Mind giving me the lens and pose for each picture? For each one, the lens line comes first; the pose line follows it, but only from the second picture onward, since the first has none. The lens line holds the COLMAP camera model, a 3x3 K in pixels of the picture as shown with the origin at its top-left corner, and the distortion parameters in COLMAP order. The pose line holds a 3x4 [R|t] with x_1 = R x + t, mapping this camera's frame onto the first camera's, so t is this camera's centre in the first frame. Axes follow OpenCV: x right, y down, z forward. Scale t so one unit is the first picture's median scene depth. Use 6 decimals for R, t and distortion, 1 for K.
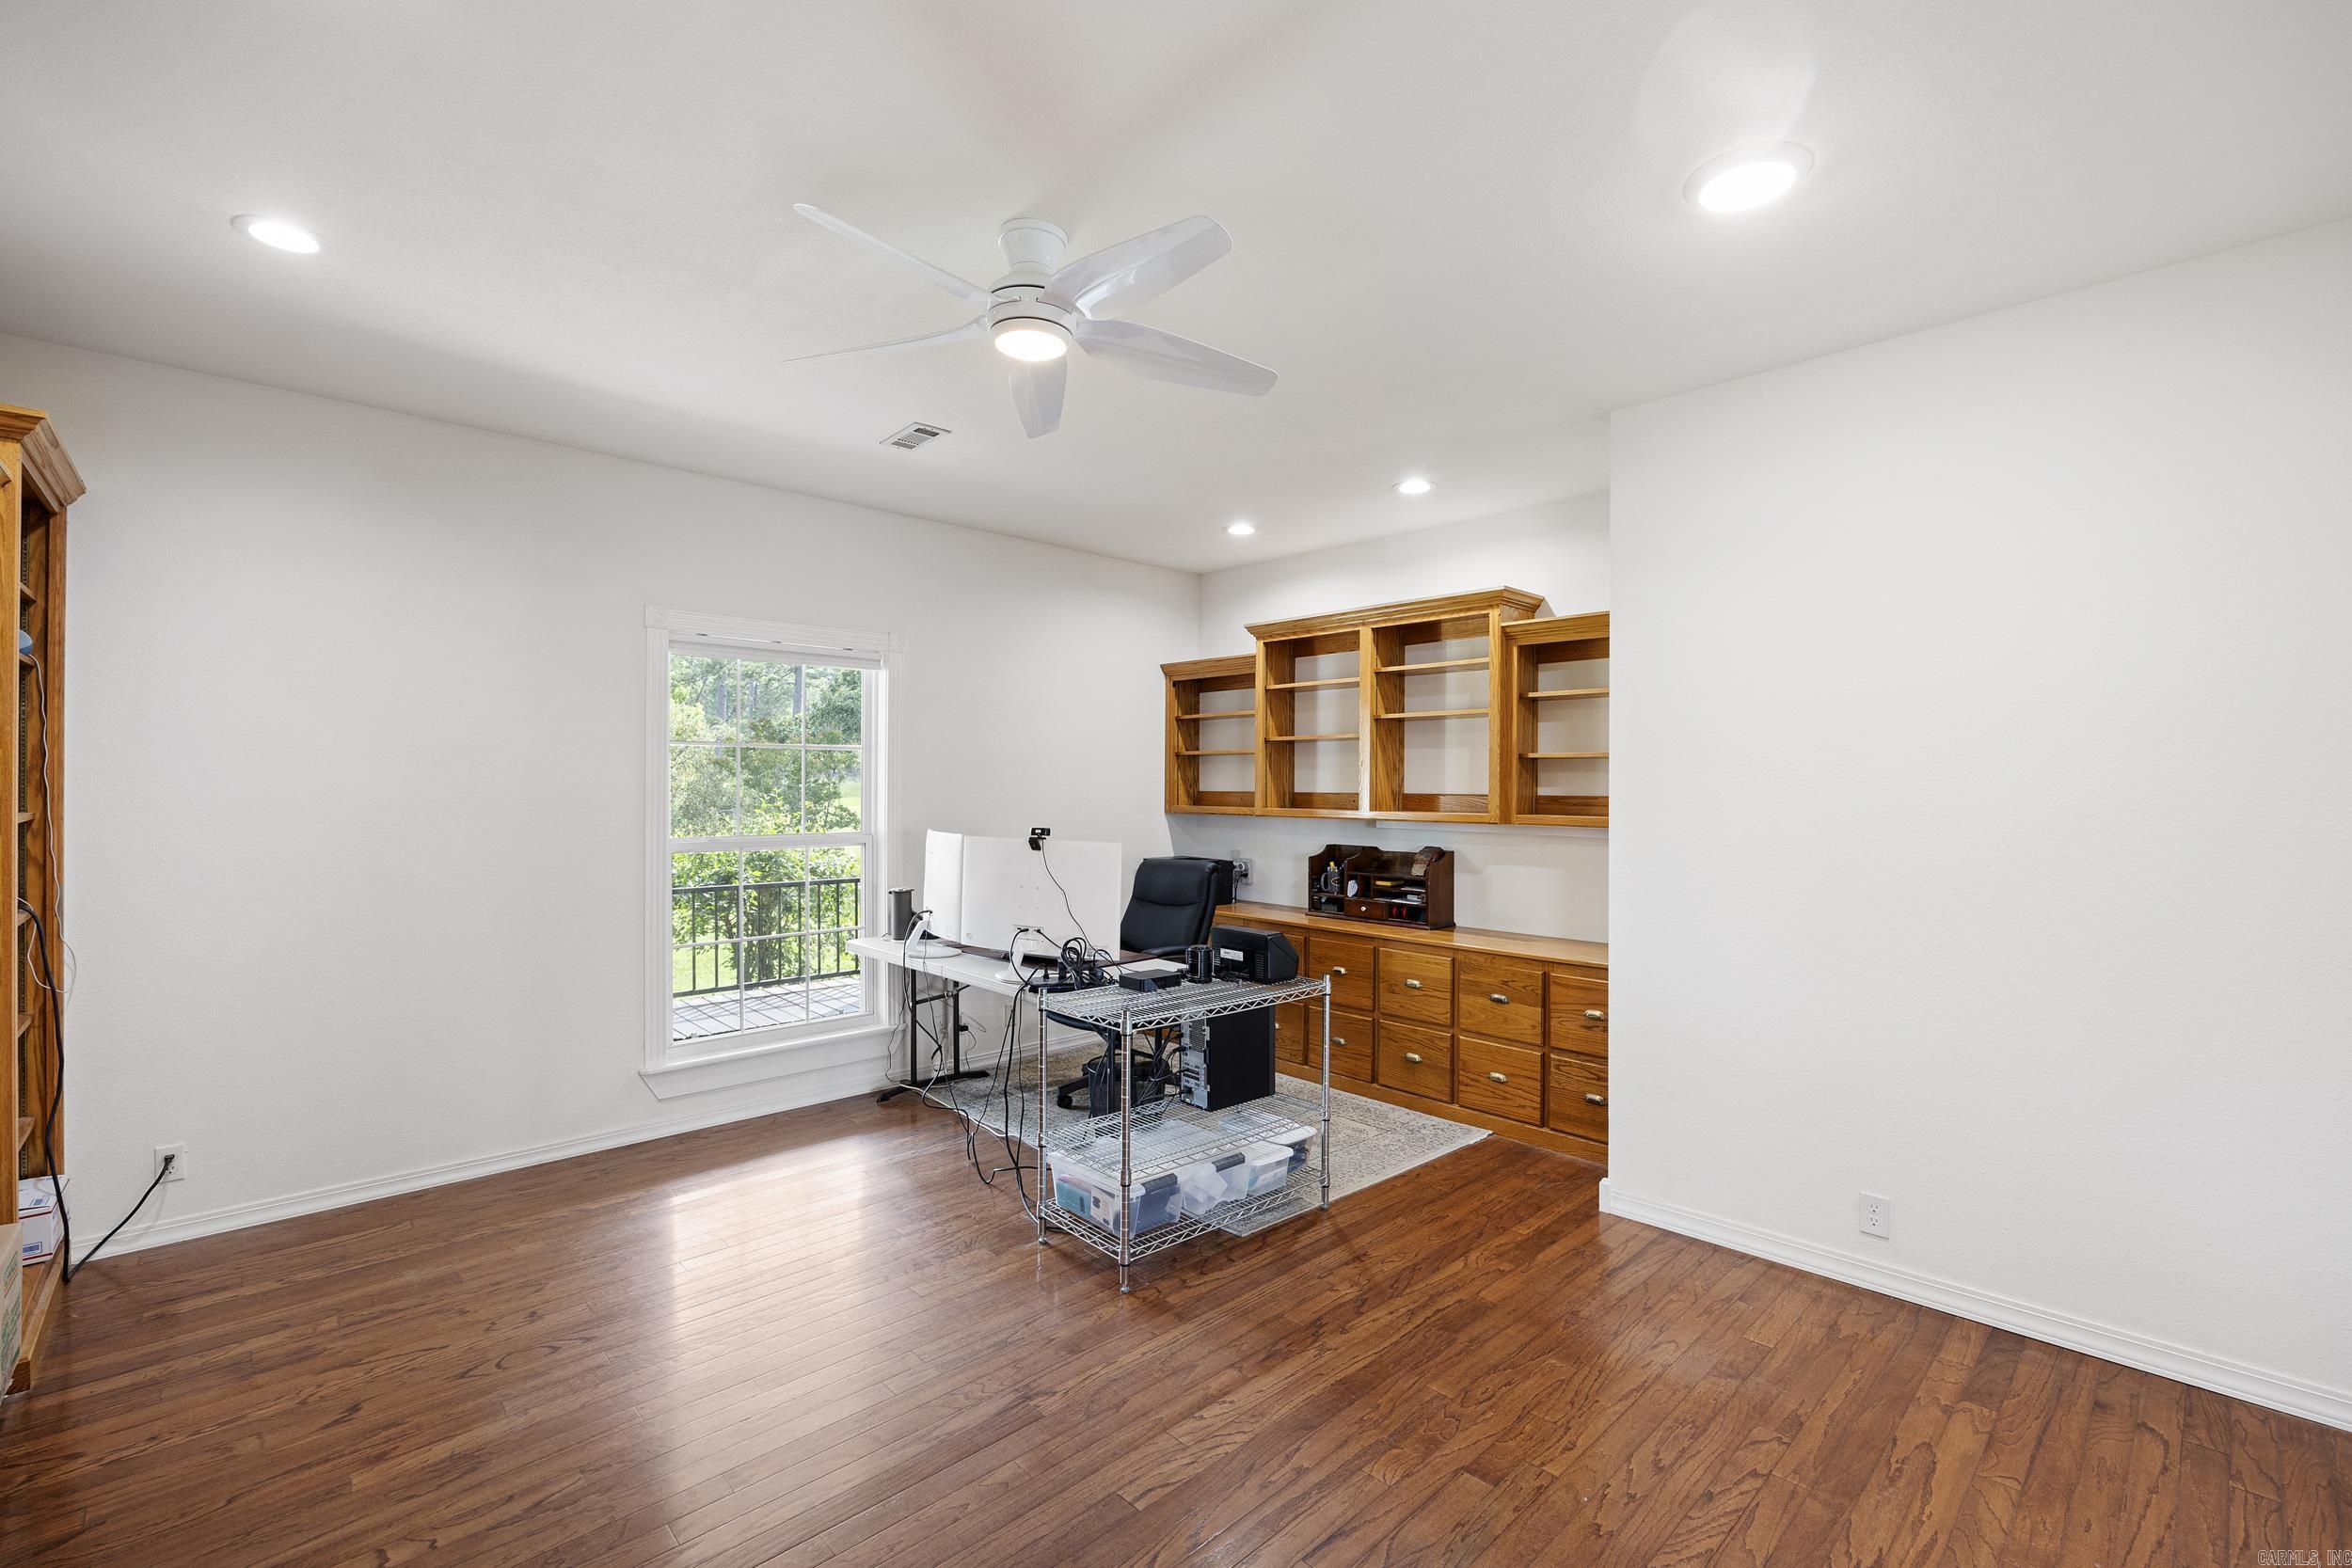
lens RADIAL K [[1026.1, 0, 1194.4], [0, 1026.1, 780.6], [0, 0, 1]] dist [-0.003286, -0.000188]
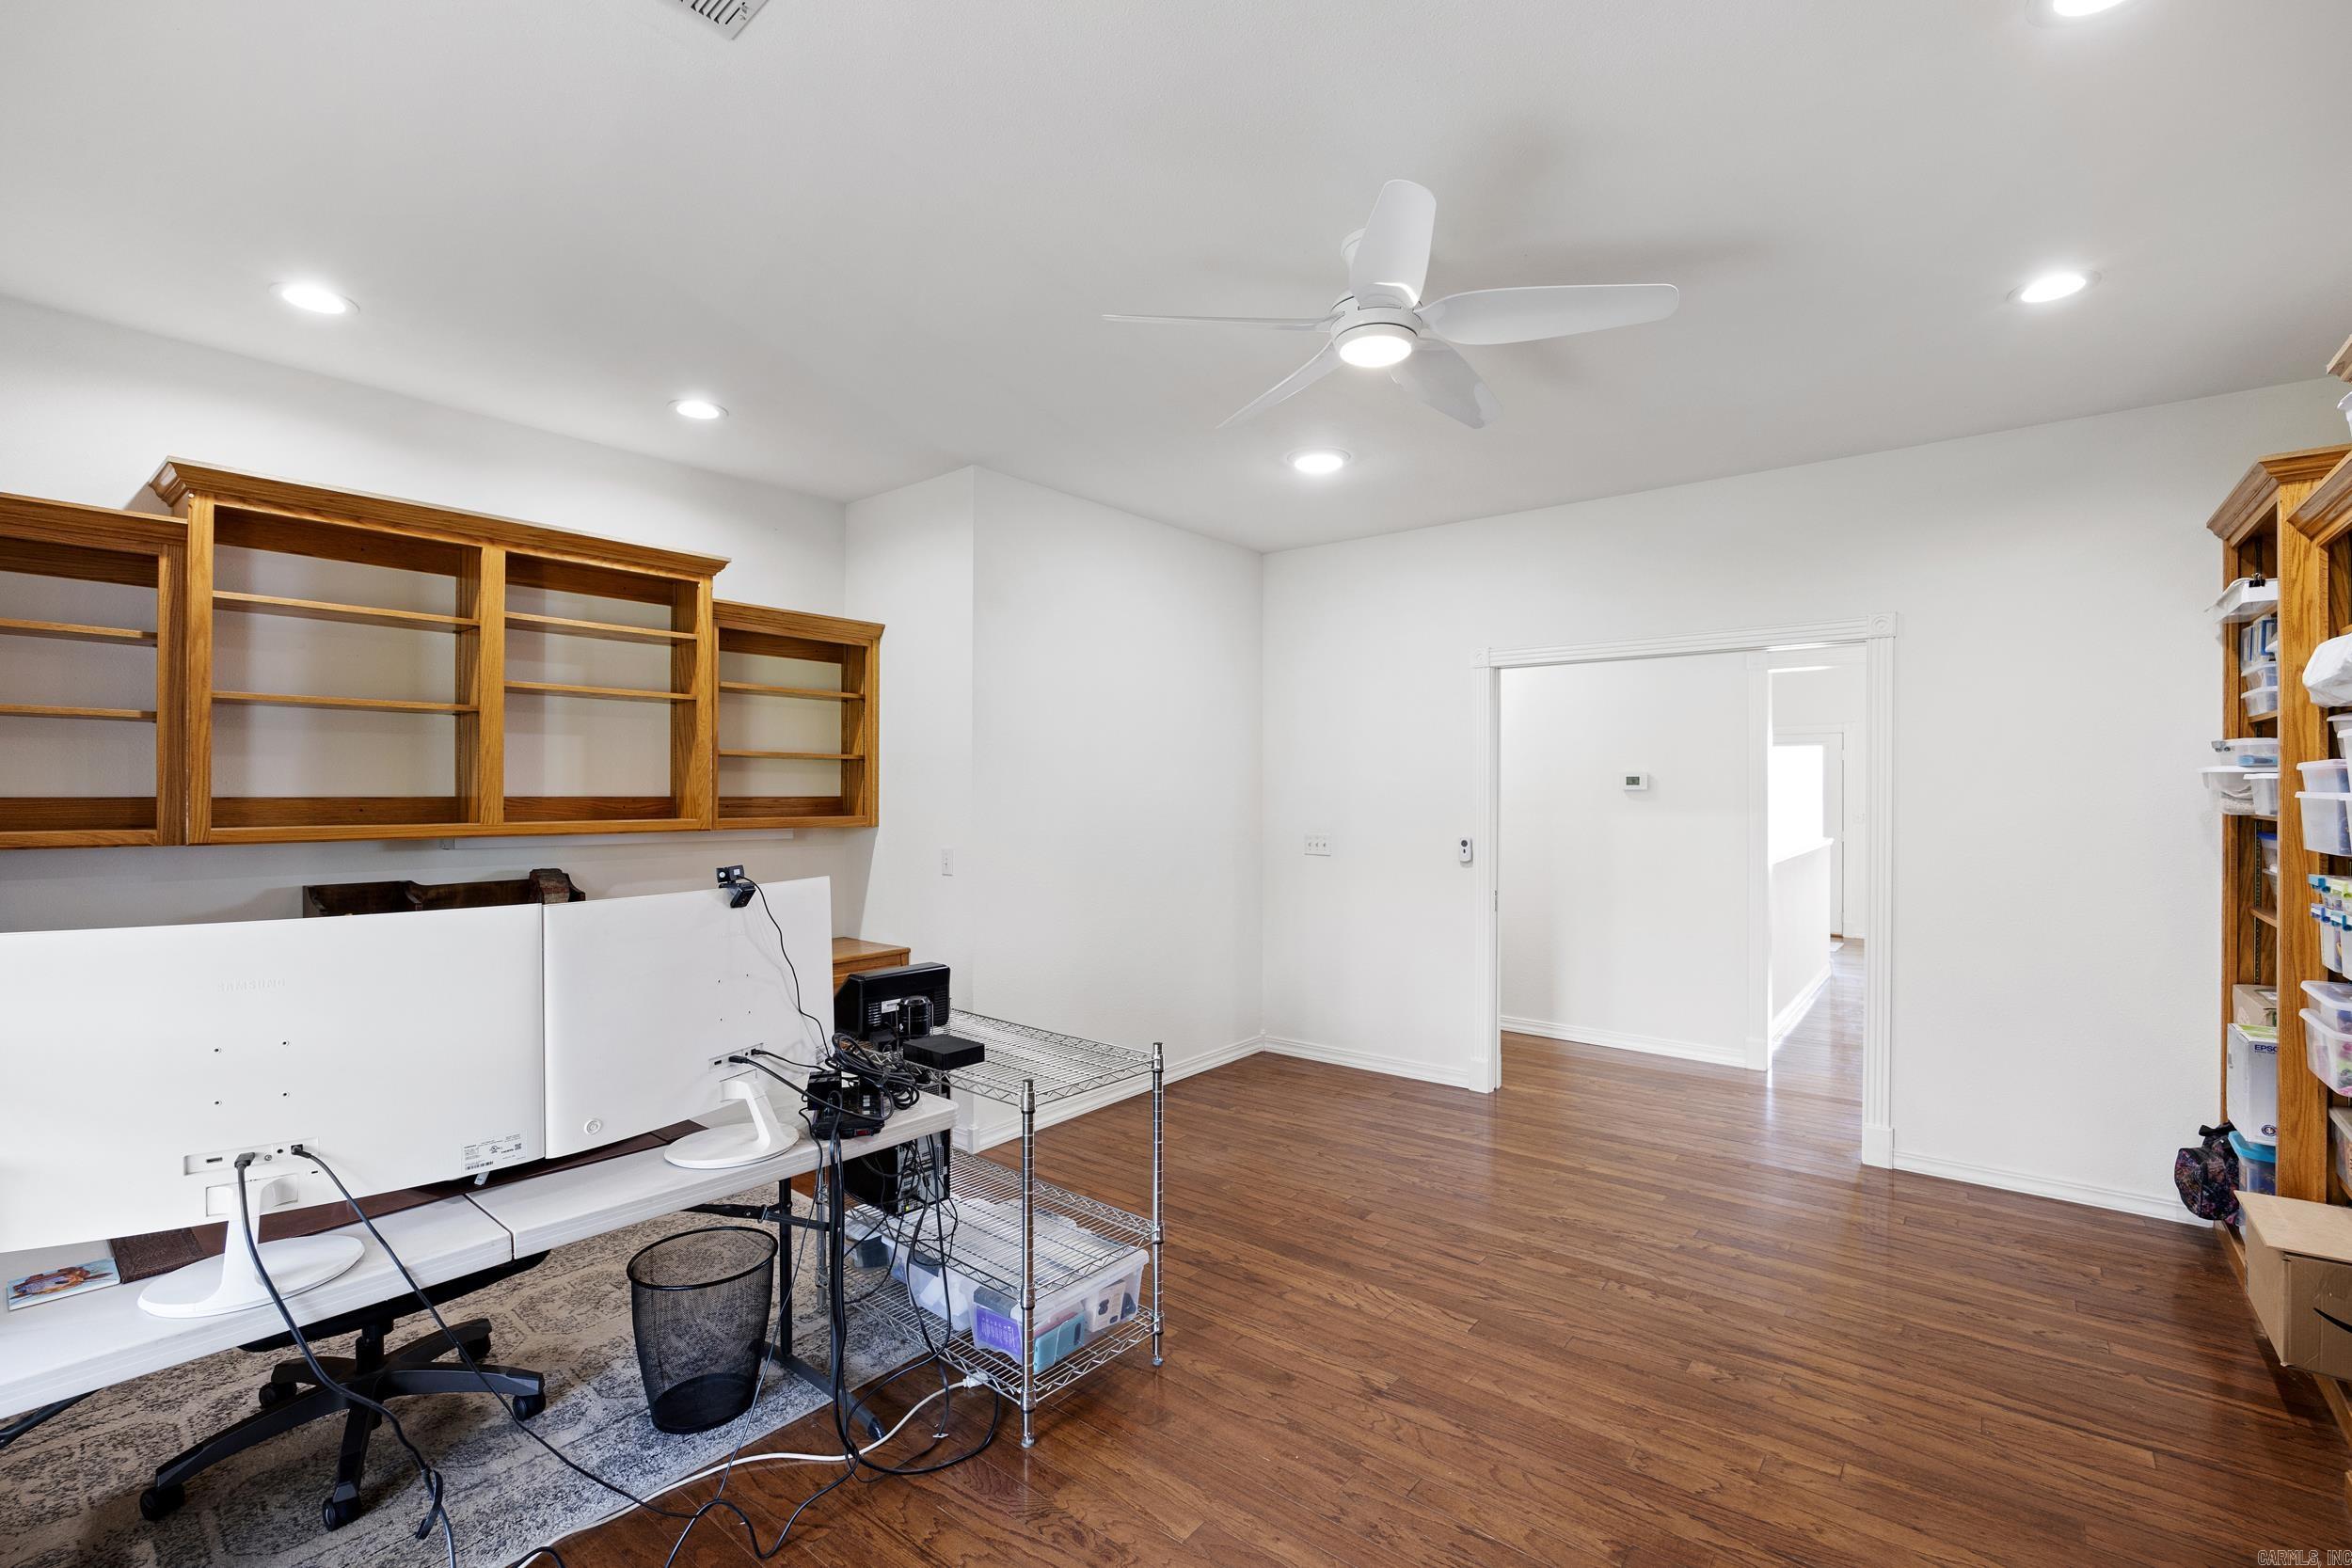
lens RADIAL K [[1026.1, 0, 1195.2], [0, 1026.1, 793.7], [0, 0, 1]] dist [-0.003286, -0.000188]
pose [[-0.129349, -0.011376, 0.991534, -0.786103], [-0.012141, 0.999877, 0.009888, -0.002653], [-0.991525, -0.010759, -0.129471, 0.903258]]
